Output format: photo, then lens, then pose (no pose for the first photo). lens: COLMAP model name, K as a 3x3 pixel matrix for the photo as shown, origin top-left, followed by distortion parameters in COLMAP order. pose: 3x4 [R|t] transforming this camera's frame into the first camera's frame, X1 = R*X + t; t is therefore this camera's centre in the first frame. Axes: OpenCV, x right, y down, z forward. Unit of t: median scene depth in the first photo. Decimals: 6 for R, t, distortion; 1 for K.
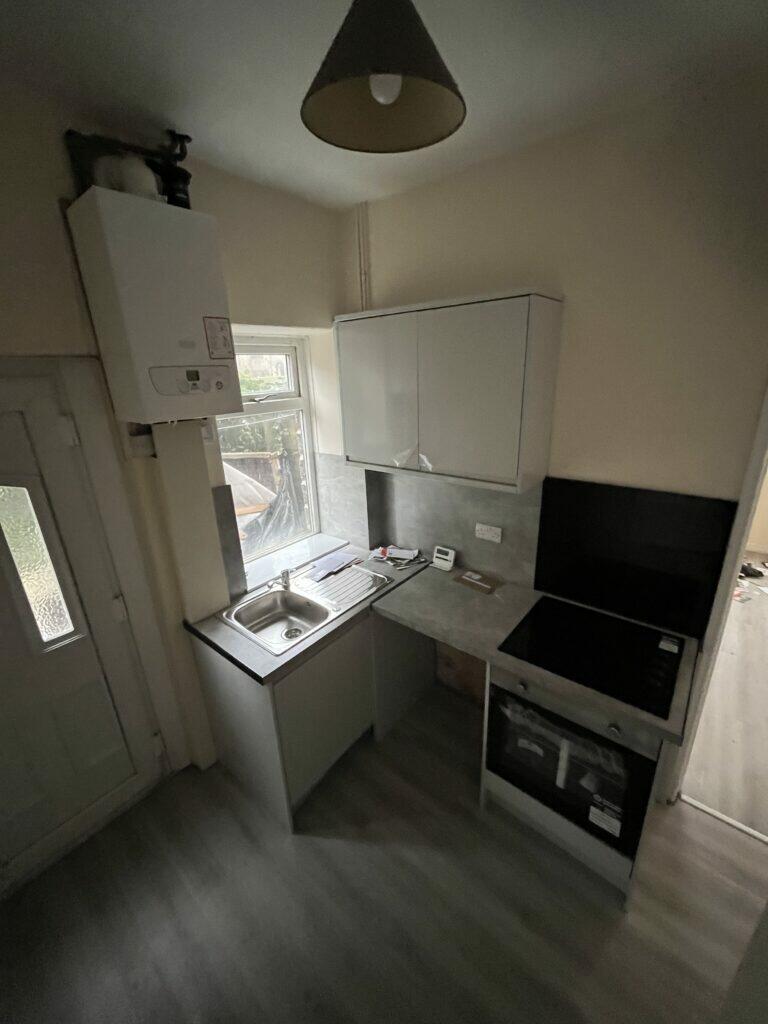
lens RADIAL K [[411.5, 0, 384.1], [0, 411.5, 507.3], [0, 0, 1]] dist [0.000257, 0.000028]
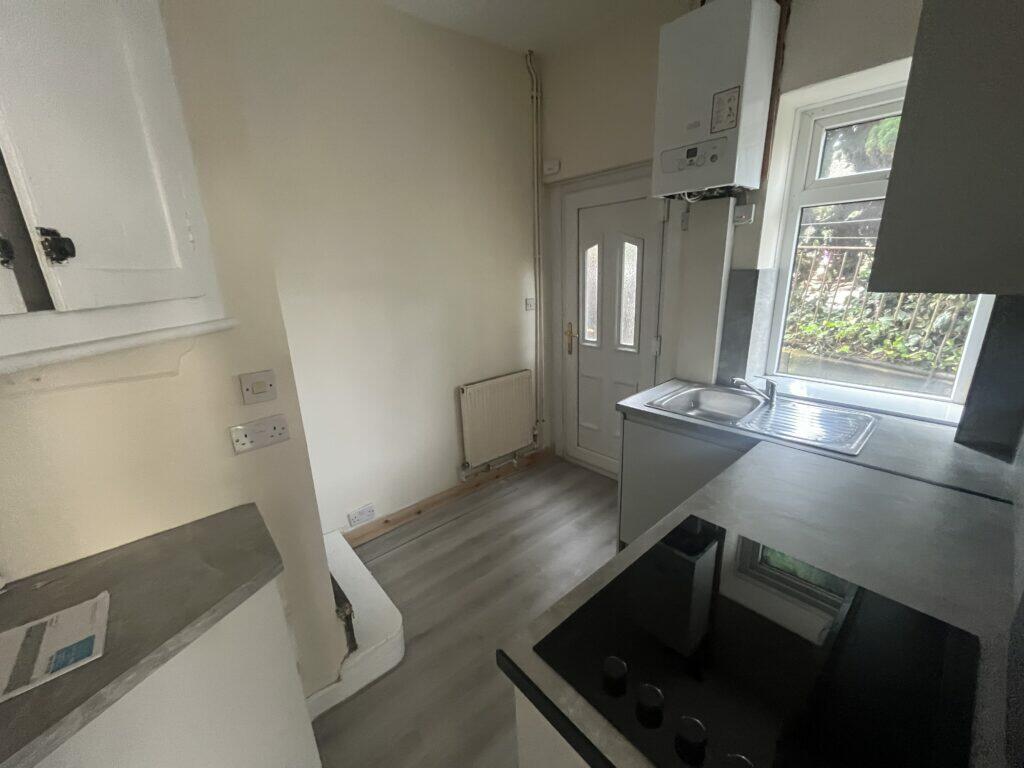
lens RADIAL K [[411.5, 0, 512.9], [0, 411.5, 386.5], [0, 0, 1]] dist [0.000257, 0.000028]
pose [[-0.151839, 0.314624, -0.936994, 0.931661], [-0.282156, 0.894741, 0.346159, 0.021686], [0.947277, 0.316939, -0.047084, 0.753796]]
